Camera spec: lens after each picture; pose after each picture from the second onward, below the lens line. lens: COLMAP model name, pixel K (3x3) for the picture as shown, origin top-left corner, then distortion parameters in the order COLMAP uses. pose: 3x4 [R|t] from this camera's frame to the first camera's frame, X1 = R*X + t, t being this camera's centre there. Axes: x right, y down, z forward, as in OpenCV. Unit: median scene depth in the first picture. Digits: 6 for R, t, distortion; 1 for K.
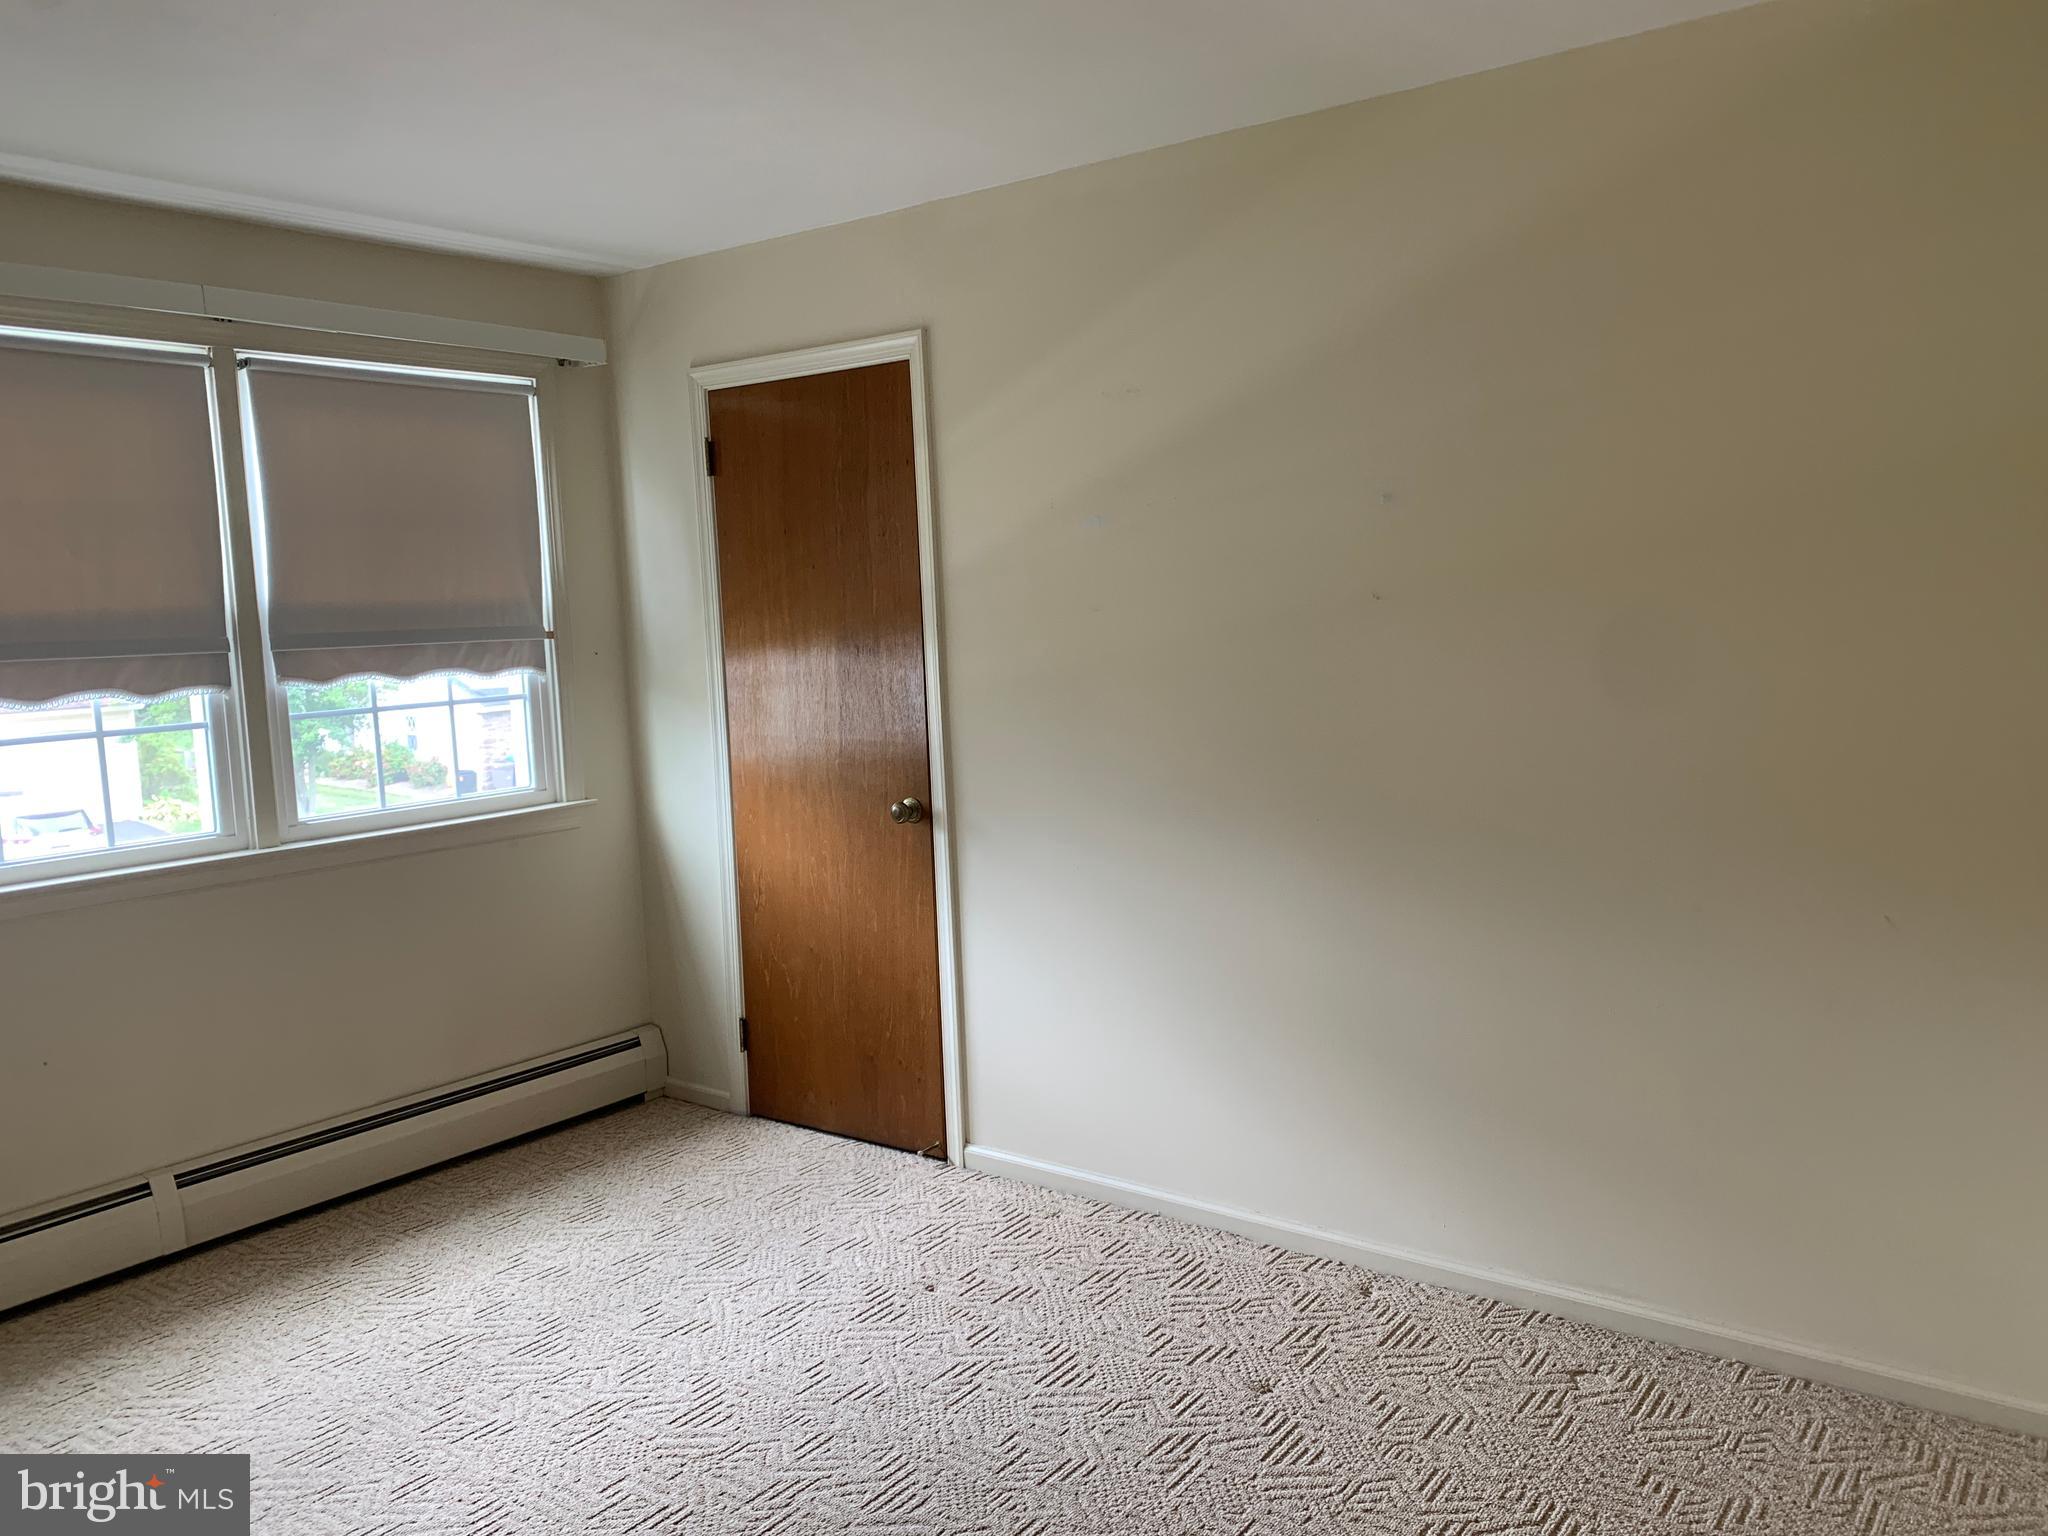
lens RADIAL K [[1566.3, 0, 1024.0], [0, 1566.3, 768.0], [0, 0, 1]] dist [-0.002349, -0.001485]
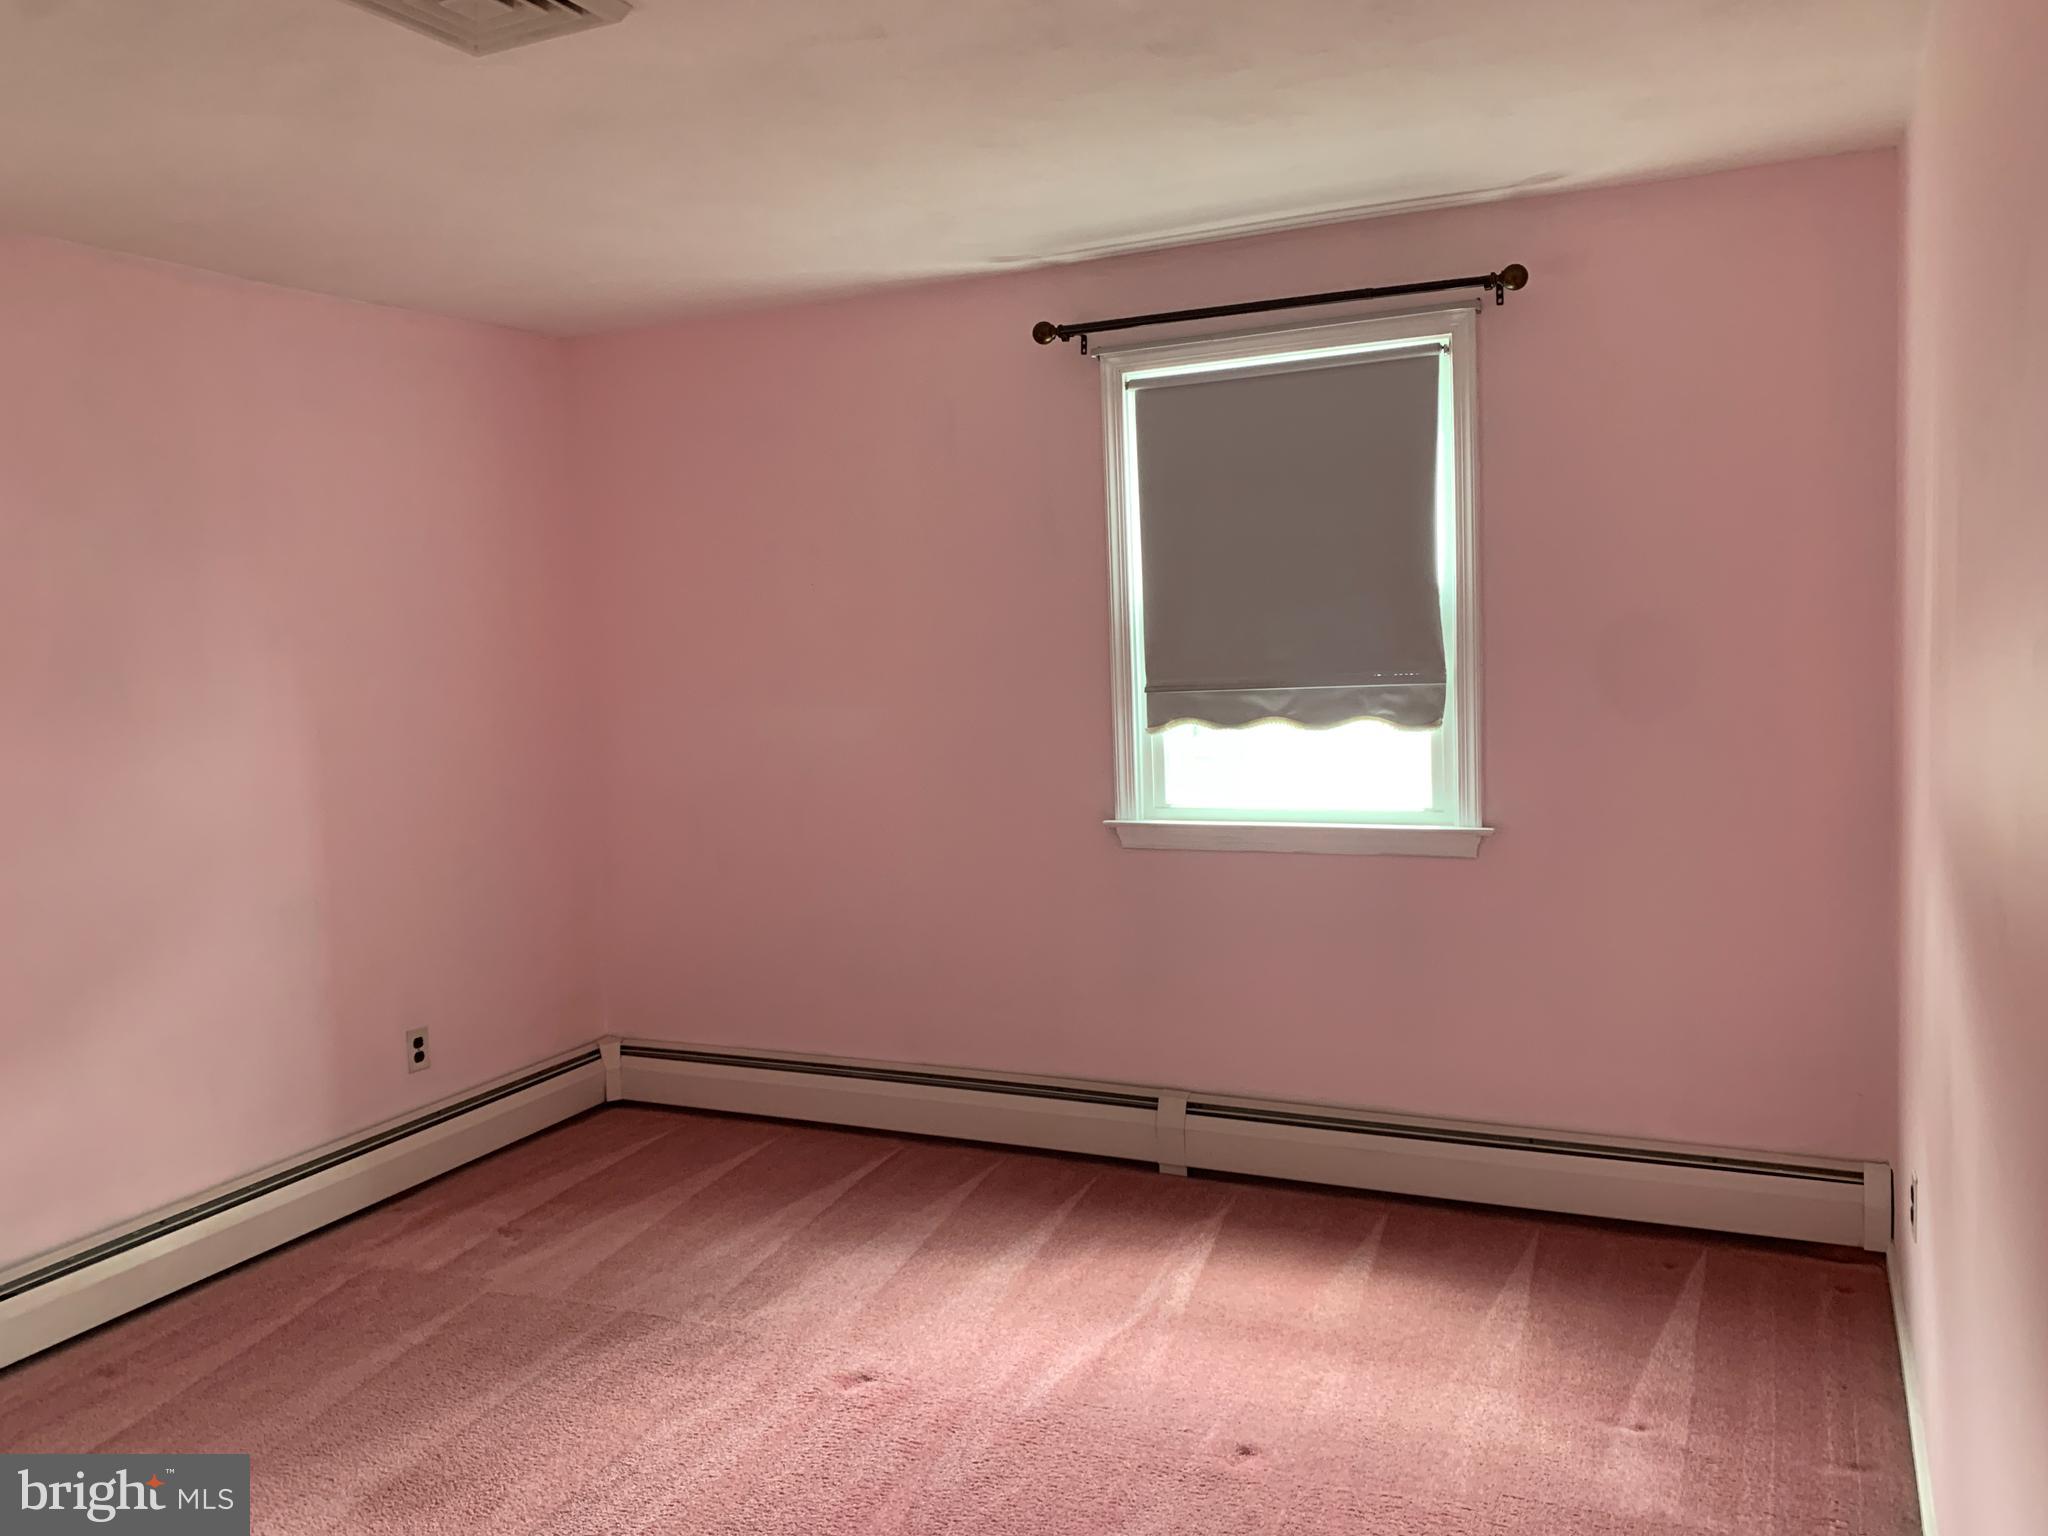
lens RADIAL K [[1566.3, 0, 1024.0], [0, 1566.3, 768.0], [0, 0, 1]] dist [-0.002349, -0.001485]
pose [[0.198480, 0.120016, -0.972729, 0.500304], [-0.075583, 0.991393, 0.106897, -0.090808], [0.977186, 0.052305, 0.205843, 0.622718]]
